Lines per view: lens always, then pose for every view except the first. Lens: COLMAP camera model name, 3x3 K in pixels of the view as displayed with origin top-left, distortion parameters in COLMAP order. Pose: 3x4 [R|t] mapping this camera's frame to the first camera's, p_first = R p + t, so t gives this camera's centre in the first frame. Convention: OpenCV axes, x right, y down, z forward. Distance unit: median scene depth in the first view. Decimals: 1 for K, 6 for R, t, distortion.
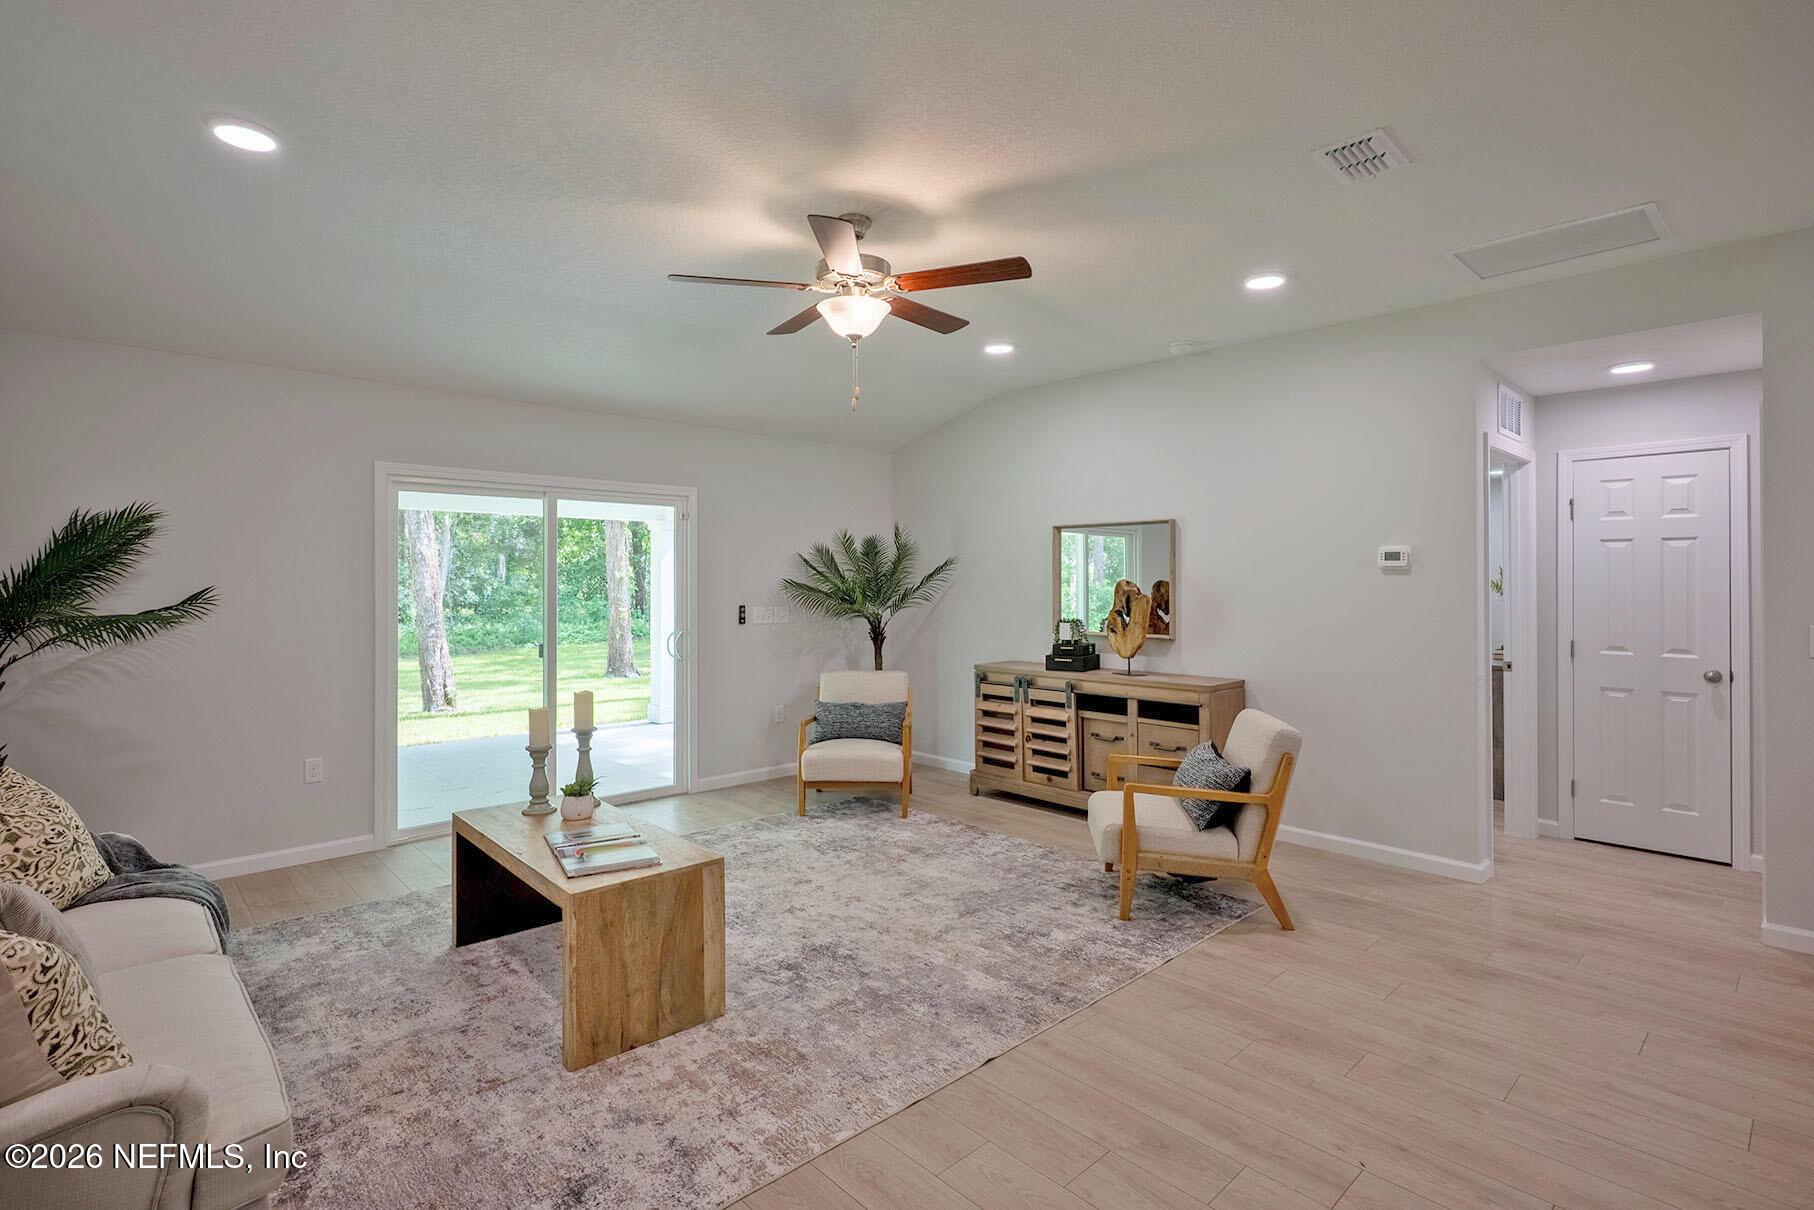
lens RADIAL K [[874.7, 0, 899.9], [0, 874.7, 581.1], [0, 0, 1]] dist [-0.003753, 0.002340]
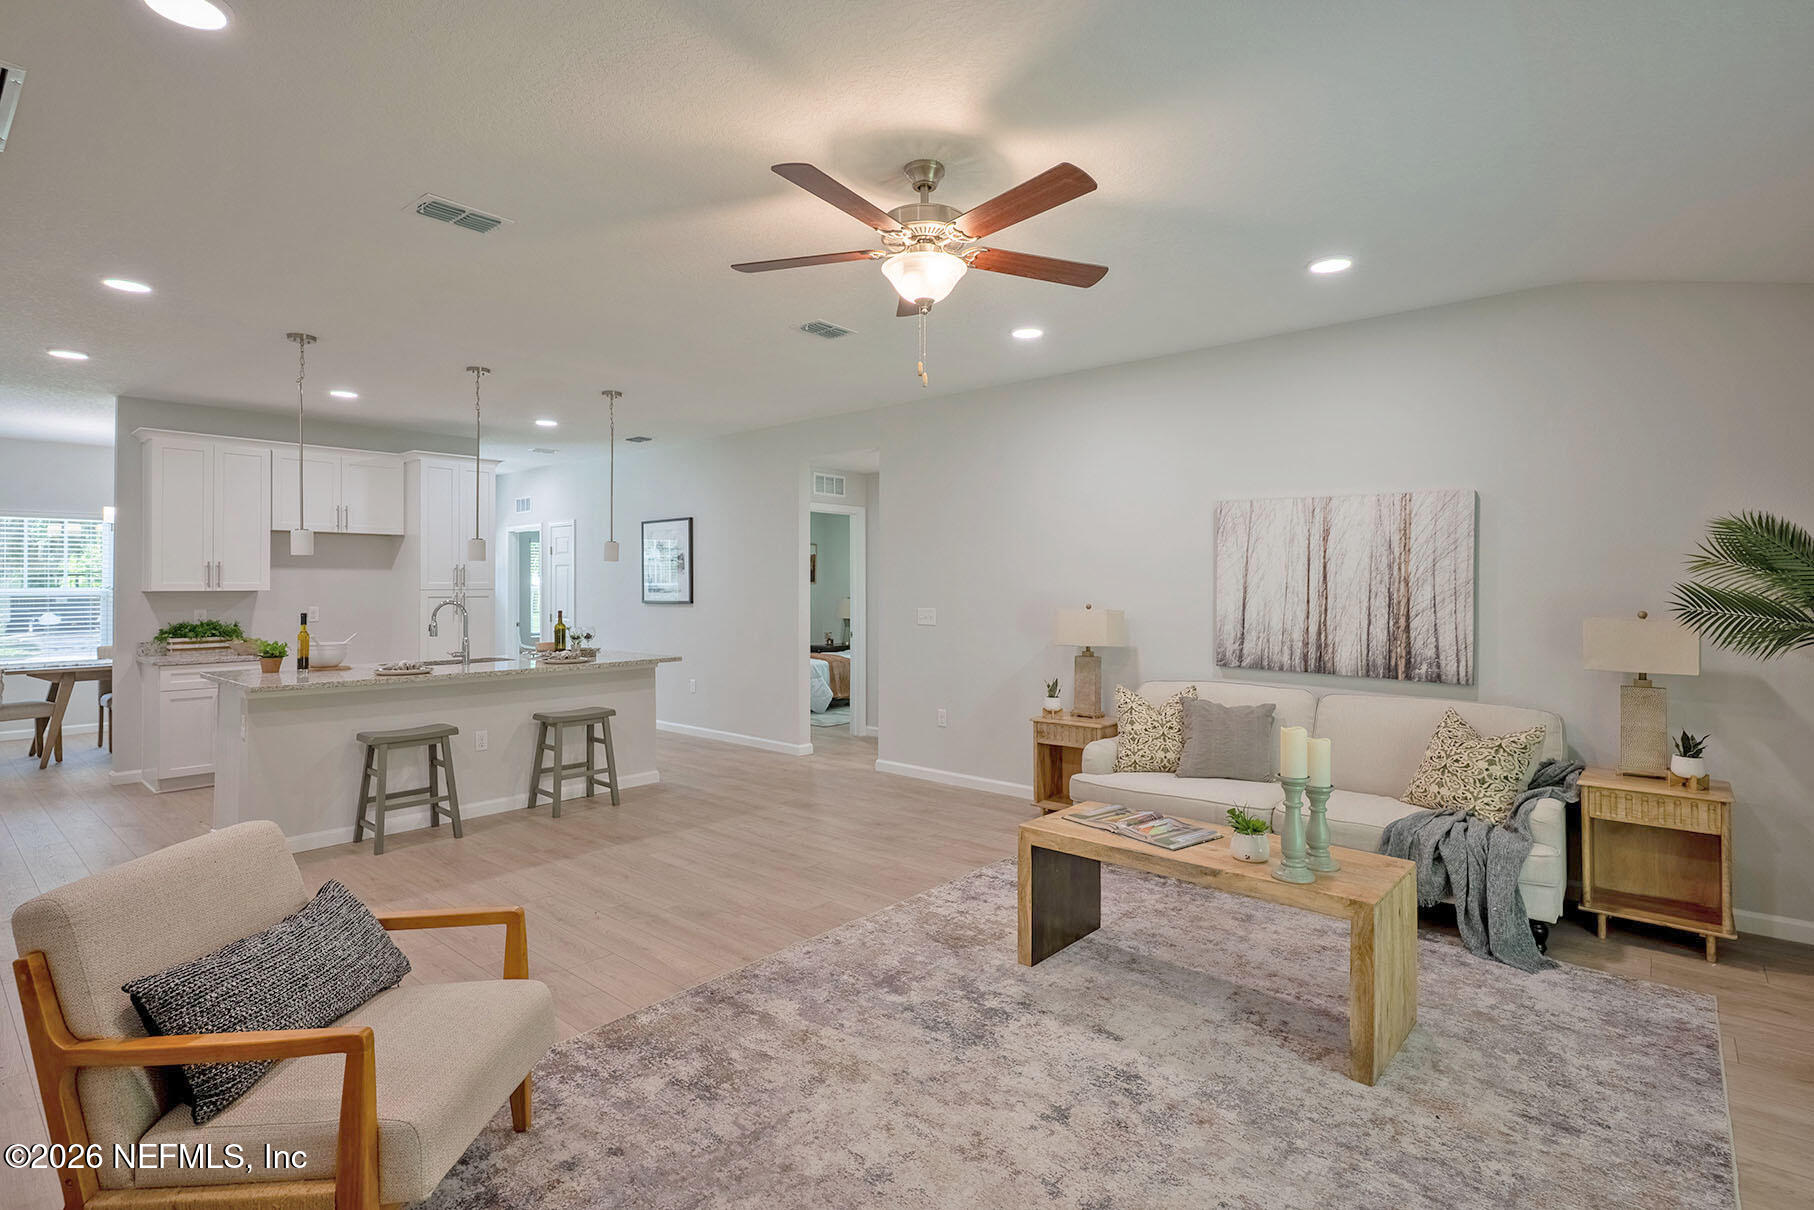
lens RADIAL K [[874.7, 0, 900.5], [0, 874.7, 574.6], [0, 0, 1]] dist [-0.003753, 0.002340]
pose [[-0.995127, 0.002080, -0.098576, 0.047378], [0.003347, 0.999914, -0.012690, 0.002114], [0.098541, -0.012958, -0.995049, 1.573175]]
